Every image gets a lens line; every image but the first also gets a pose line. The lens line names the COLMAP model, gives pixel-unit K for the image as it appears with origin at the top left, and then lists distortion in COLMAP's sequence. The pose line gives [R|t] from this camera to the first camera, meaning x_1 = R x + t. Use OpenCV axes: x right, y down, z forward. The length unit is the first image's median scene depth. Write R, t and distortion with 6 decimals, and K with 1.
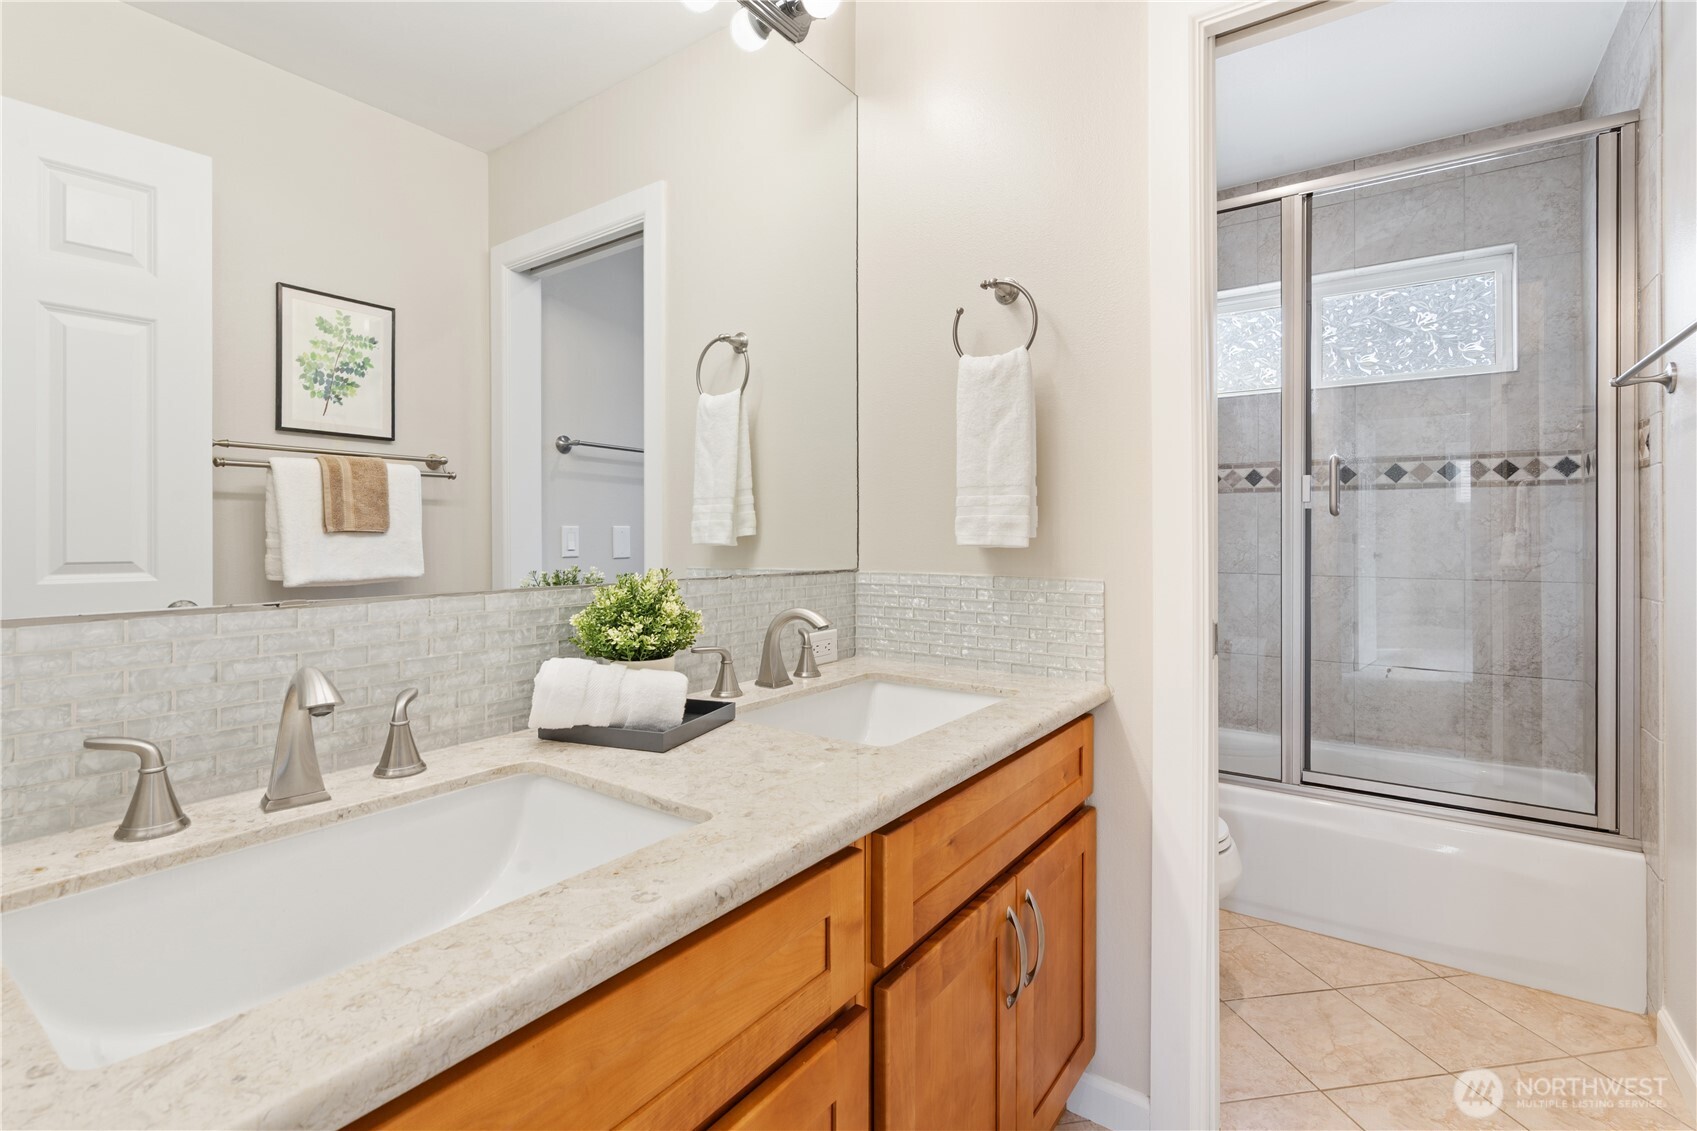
lens RADIAL K [[775.2, 0, 848.3], [0, 775.2, 552.1], [0, 0, 1]] dist [-0.005086, 0.002617]
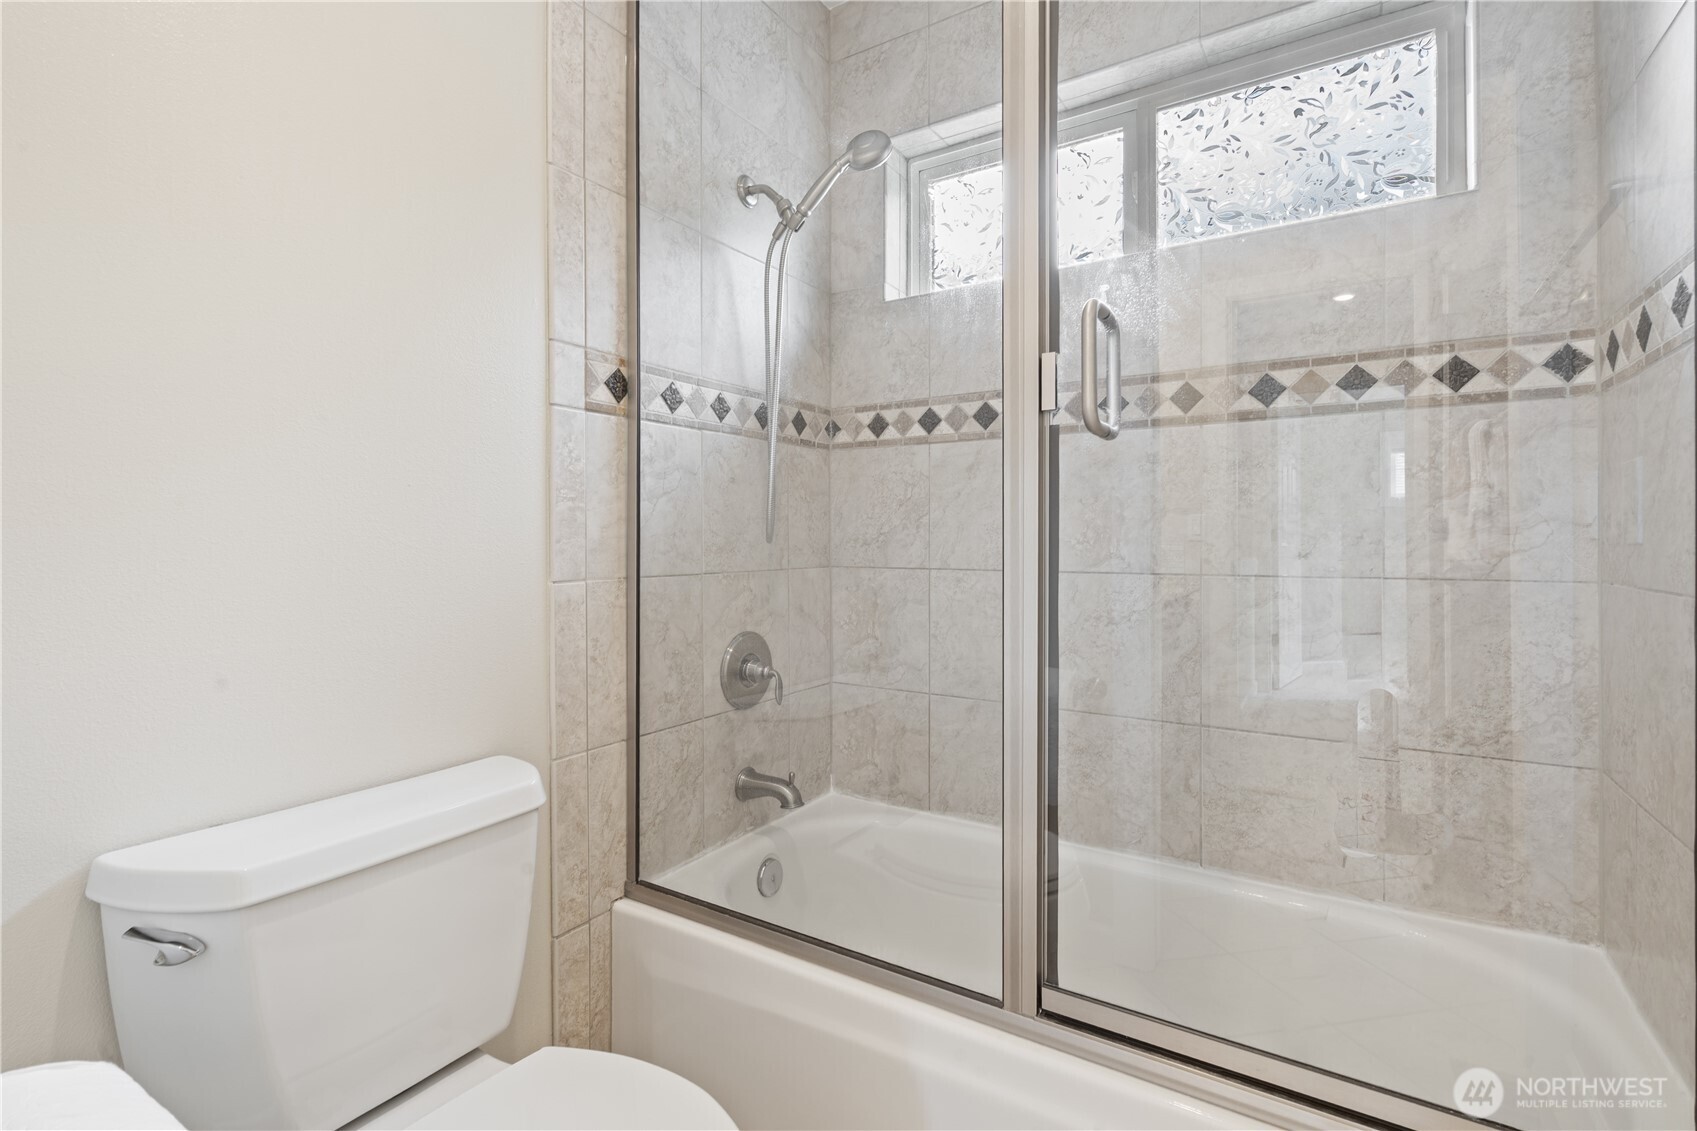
lens RADIAL K [[775.2, 0, 849.3], [0, 775.2, 561.8], [0, 0, 1]] dist [-0.005086, 0.002617]
pose [[0.998733, -0.005681, 0.050006, 0.402105], [0.005393, 0.999968, 0.005877, 0.019364], [-0.050037, -0.005599, 0.998732, 0.484063]]
